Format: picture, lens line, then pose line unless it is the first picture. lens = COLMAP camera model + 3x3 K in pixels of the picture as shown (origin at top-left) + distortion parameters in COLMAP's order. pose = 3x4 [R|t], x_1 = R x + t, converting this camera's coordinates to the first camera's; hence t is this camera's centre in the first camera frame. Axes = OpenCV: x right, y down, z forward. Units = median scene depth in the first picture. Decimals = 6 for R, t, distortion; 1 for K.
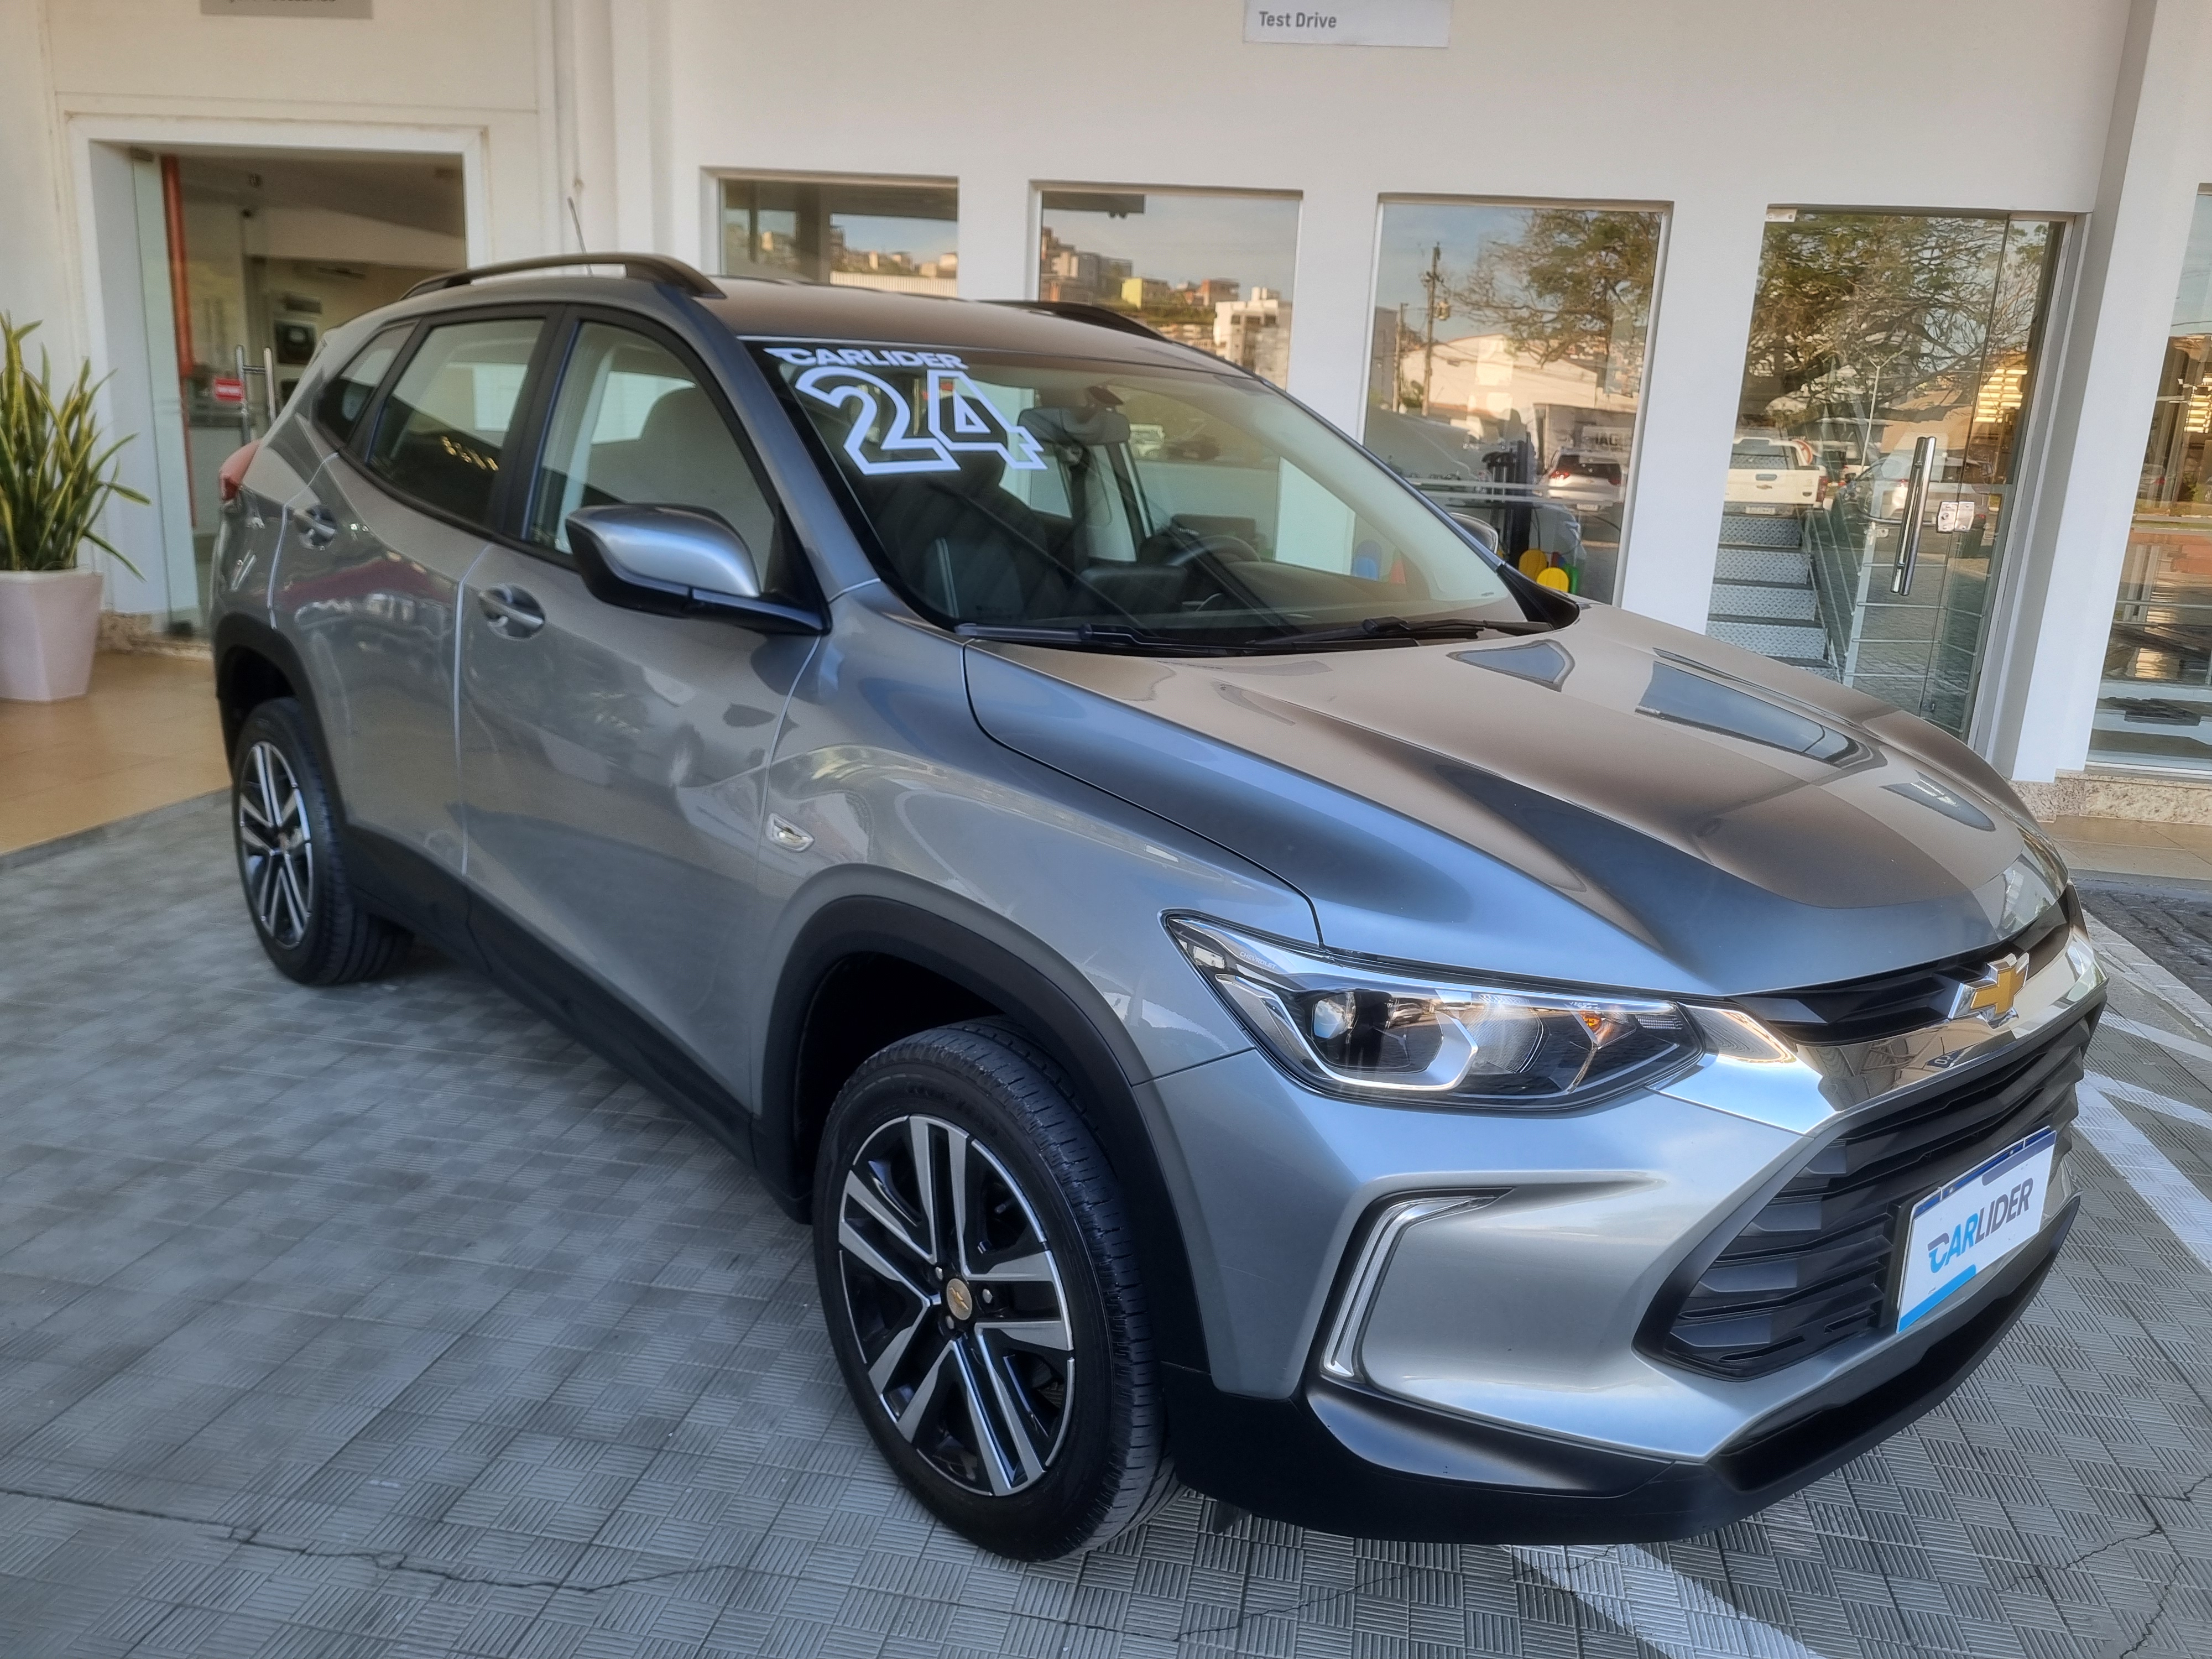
lens RADIAL K [[1659.5, 0, 1106.0], [0, 1659.5, 829.5], [0, 0, 1]] dist [0.024121, -0.002118]
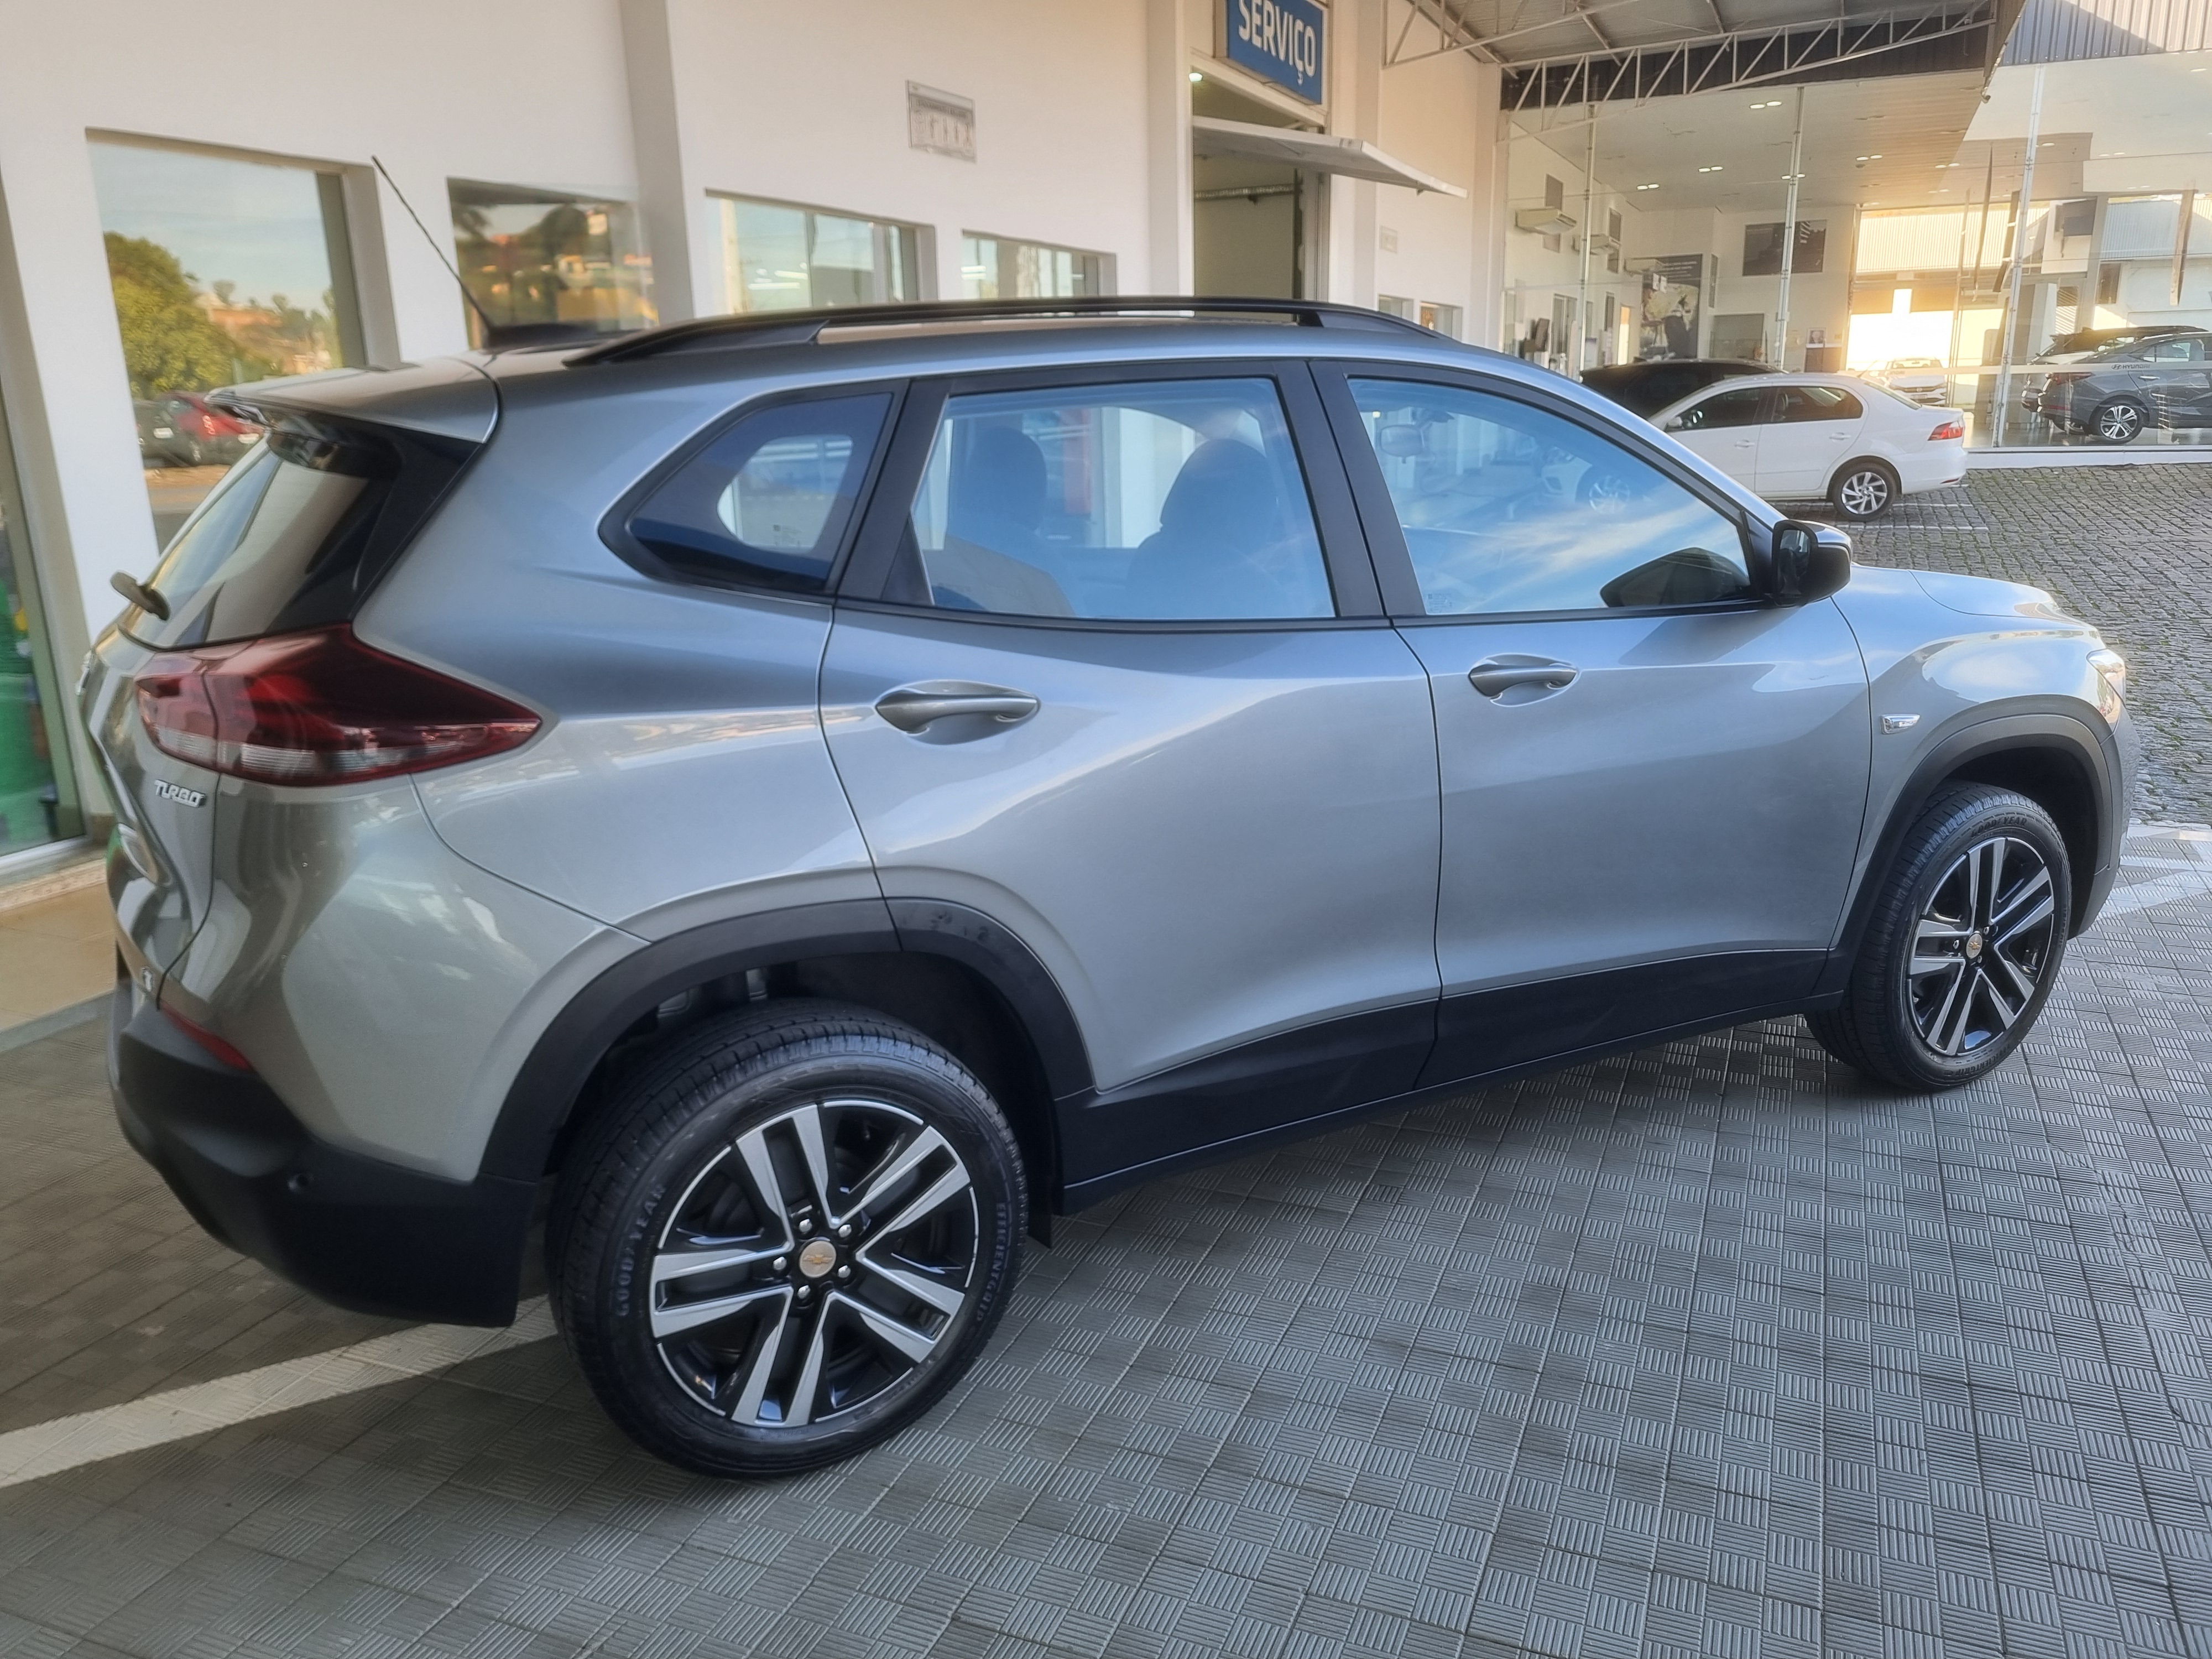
lens RADIAL K [[1701.9, 0, 1106.0], [0, 1701.9, 829.5], [0, 0, 1]] dist [0.046534, -0.001319]
pose [[0.224957, -0.301378, 0.926588, -1.232631], [0.267203, 0.933587, 0.238783, -0.318509], [-0.937015, 0.193871, 0.290546, 0.849110]]
